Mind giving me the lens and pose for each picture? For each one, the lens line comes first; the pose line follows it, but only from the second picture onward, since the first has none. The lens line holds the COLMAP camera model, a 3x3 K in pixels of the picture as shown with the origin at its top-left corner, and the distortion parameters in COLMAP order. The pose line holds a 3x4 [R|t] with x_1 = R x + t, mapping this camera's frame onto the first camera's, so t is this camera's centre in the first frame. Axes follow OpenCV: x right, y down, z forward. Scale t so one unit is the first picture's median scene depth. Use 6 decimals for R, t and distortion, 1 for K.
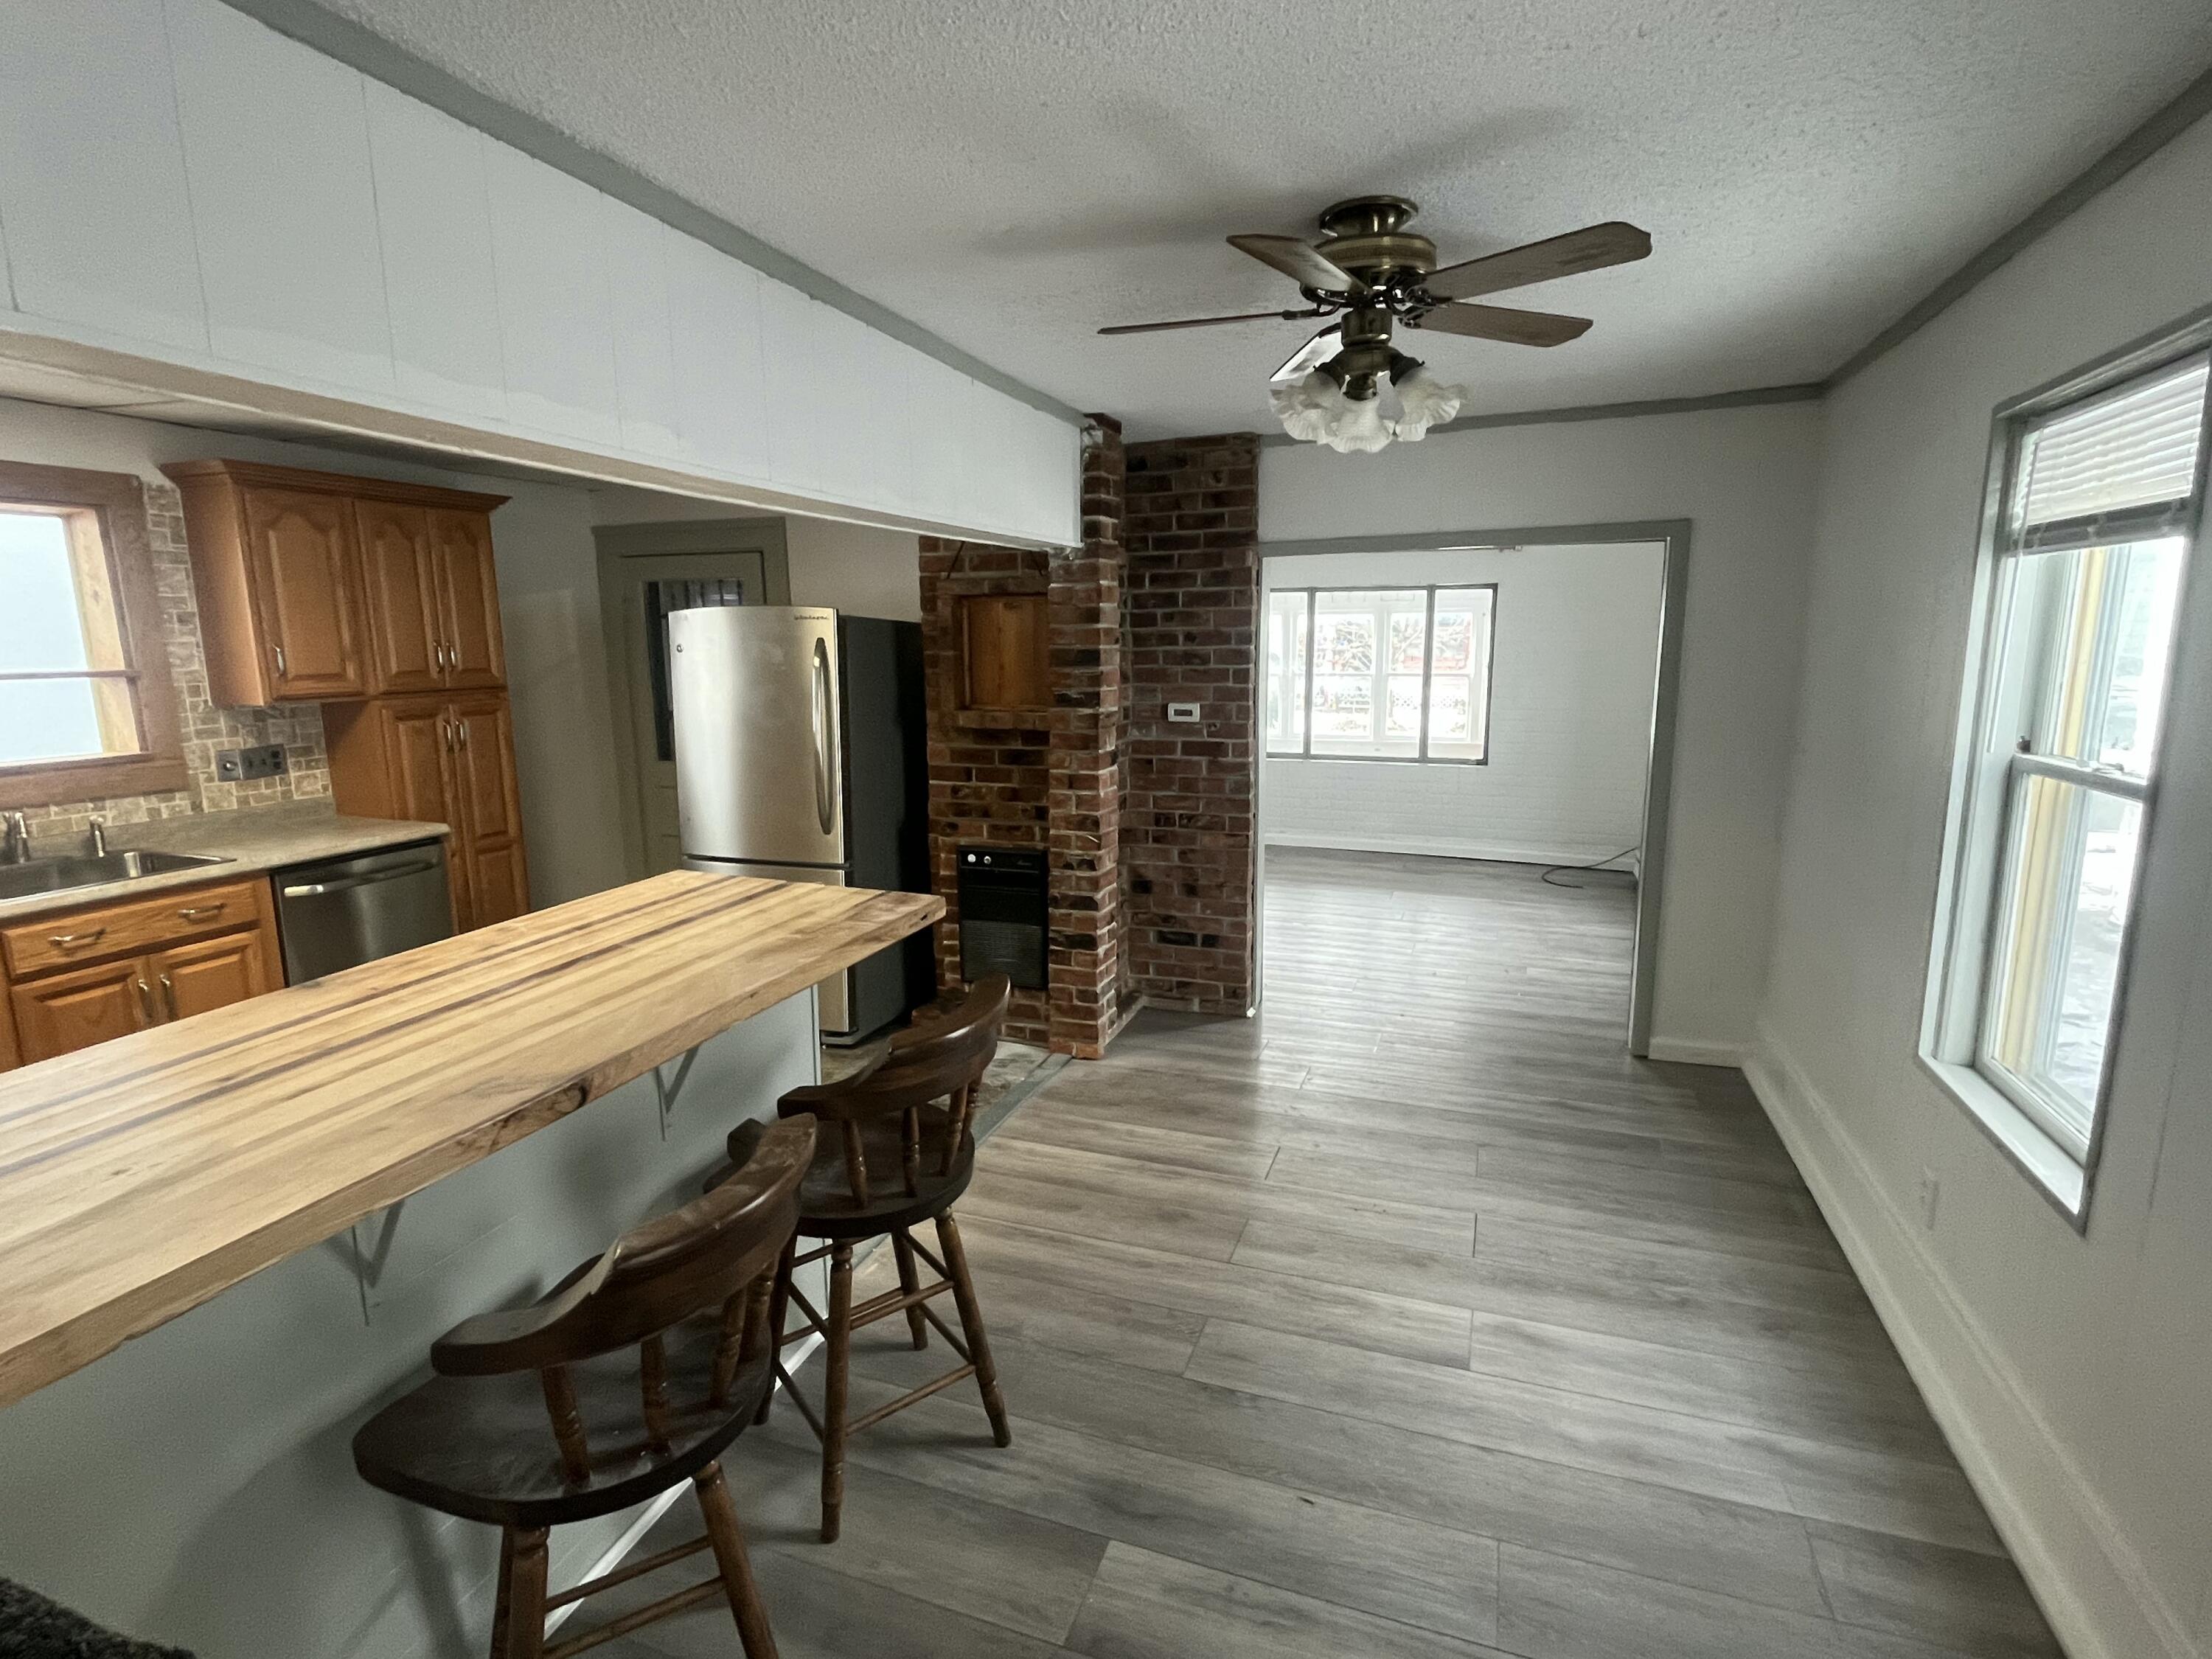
lens RADIAL K [[1092.8, 0, 1106.0], [0, 1092.8, 820.6], [0, 0, 1]] dist [-0.003106, -0.000570]
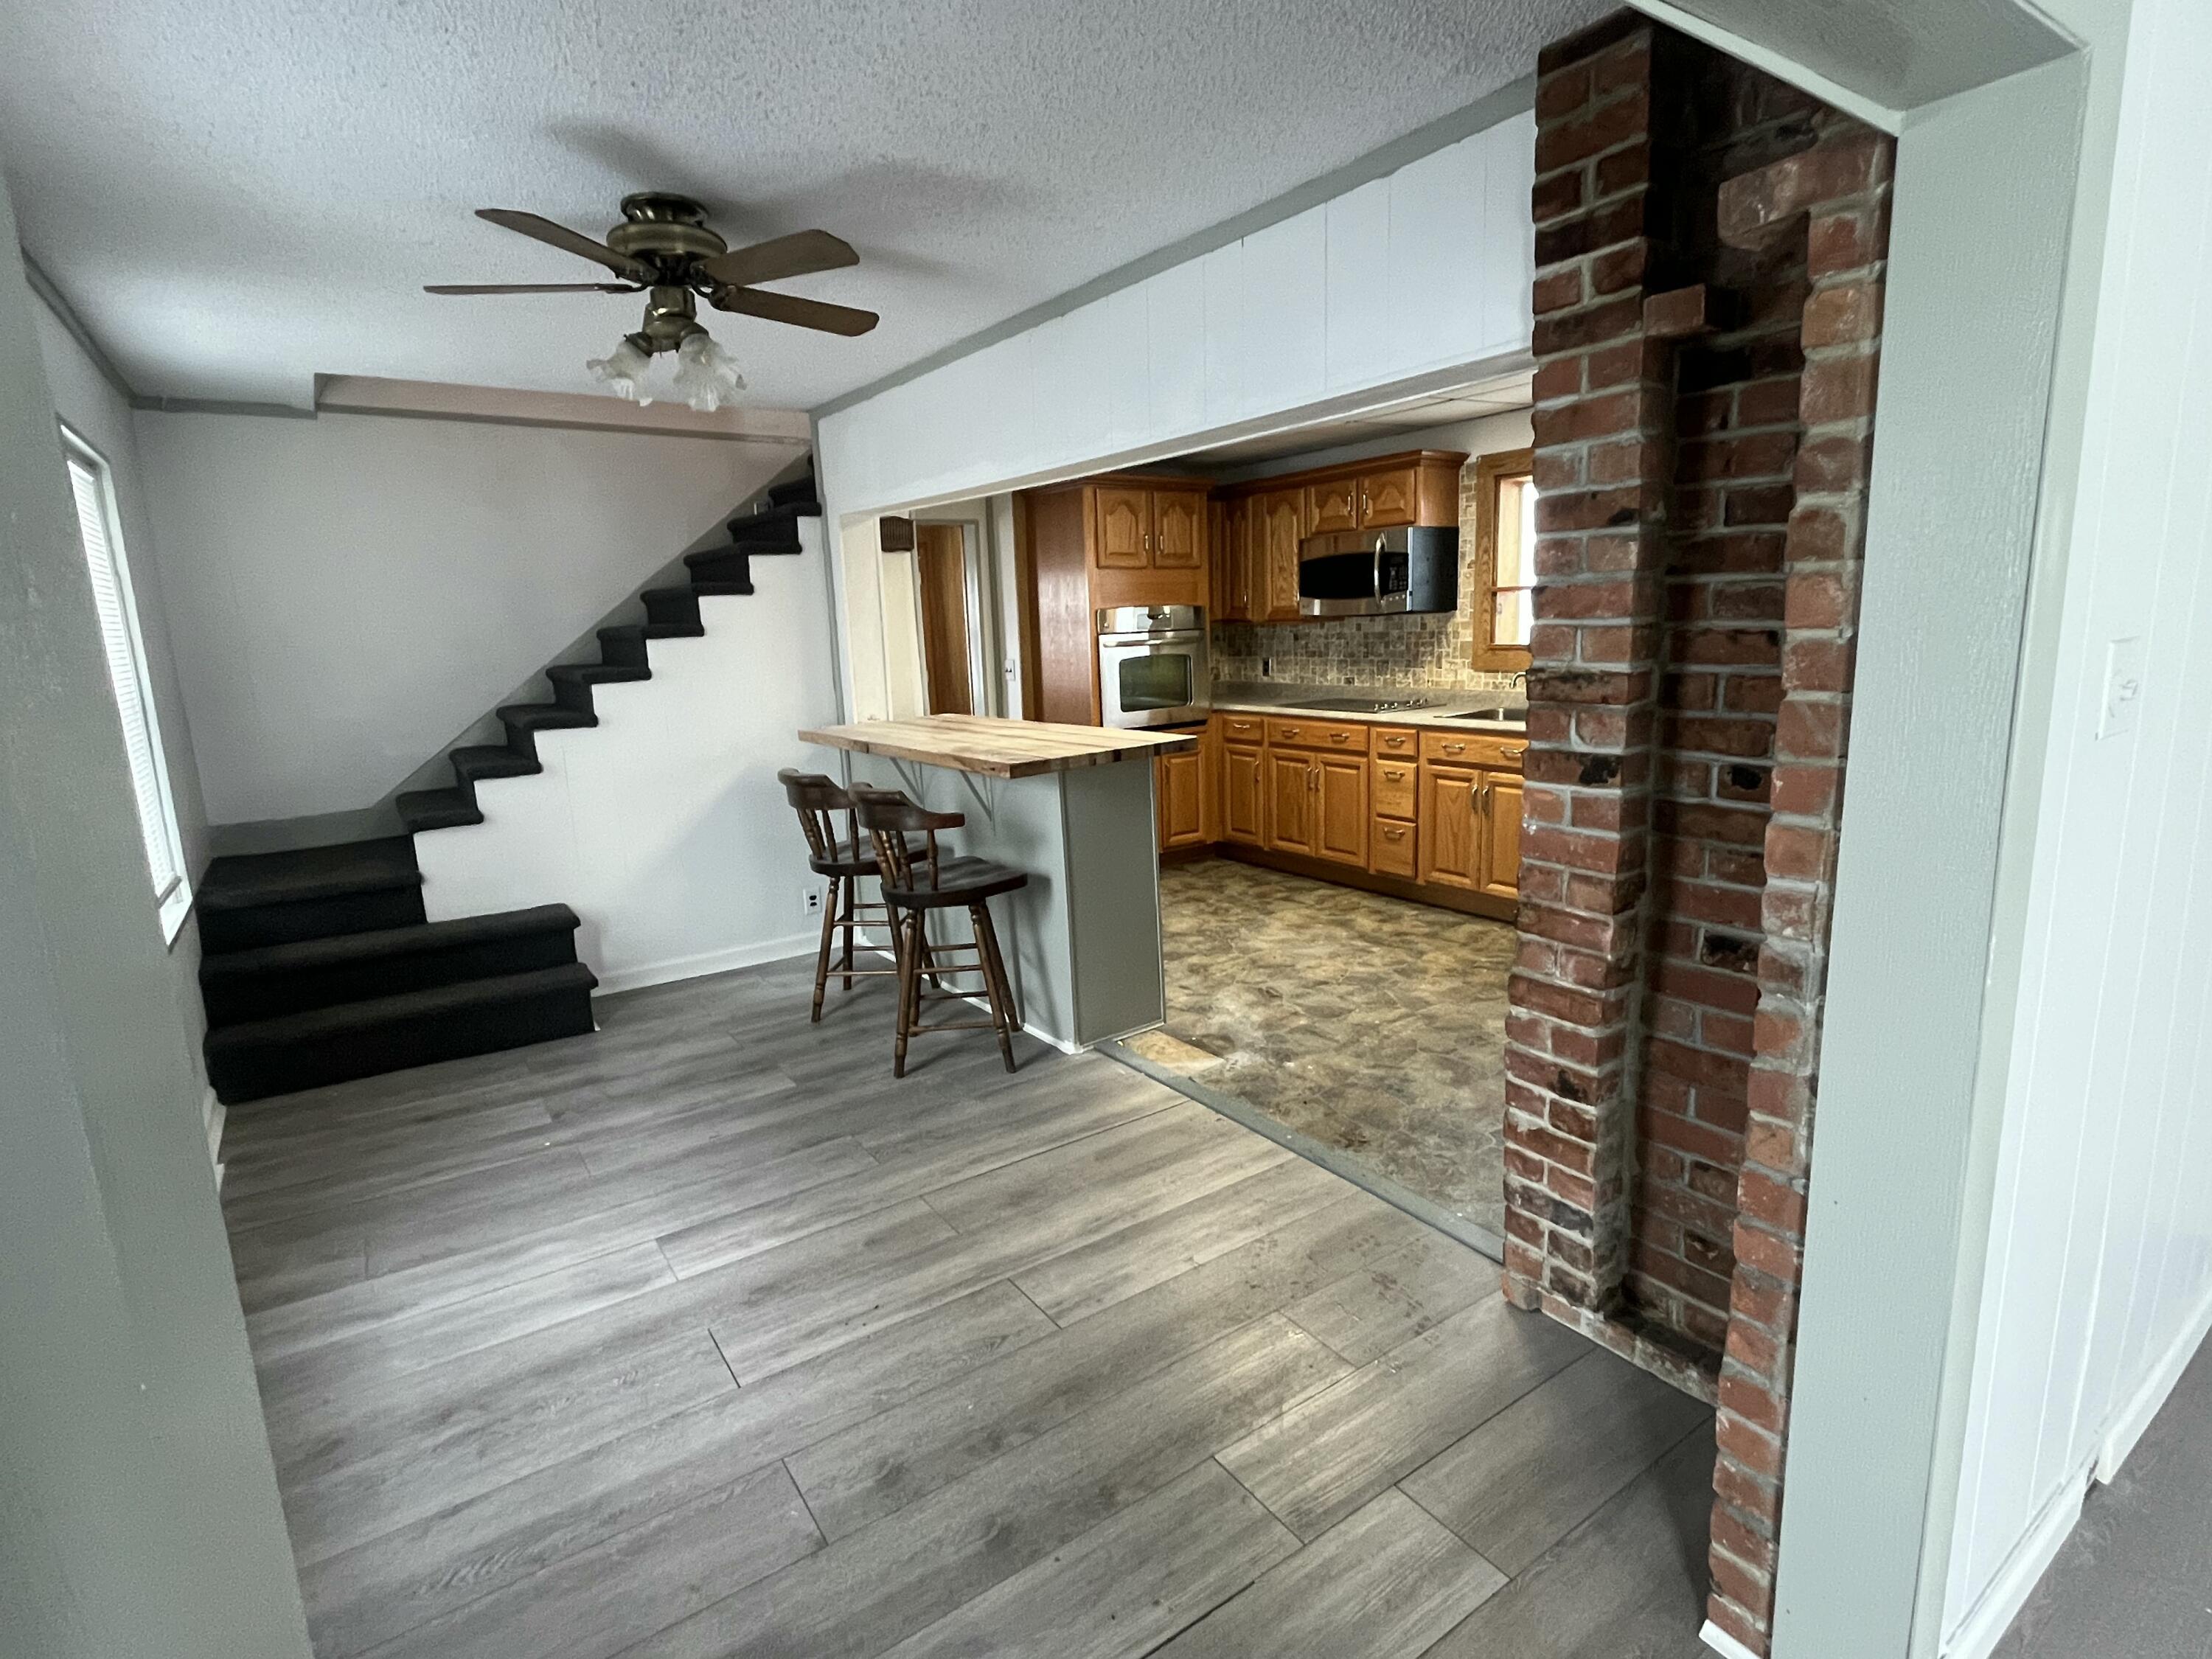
lens RADIAL K [[1092.8, 0, 1106.0], [0, 1092.8, 820.6], [0, 0, 1]] dist [-0.003106, -0.000570]
pose [[-0.574257, 0.181272, -0.798354, 0.816763], [-0.096721, 0.953327, 0.286031, -0.244092], [0.812942, 0.241472, -0.529922, 1.727164]]
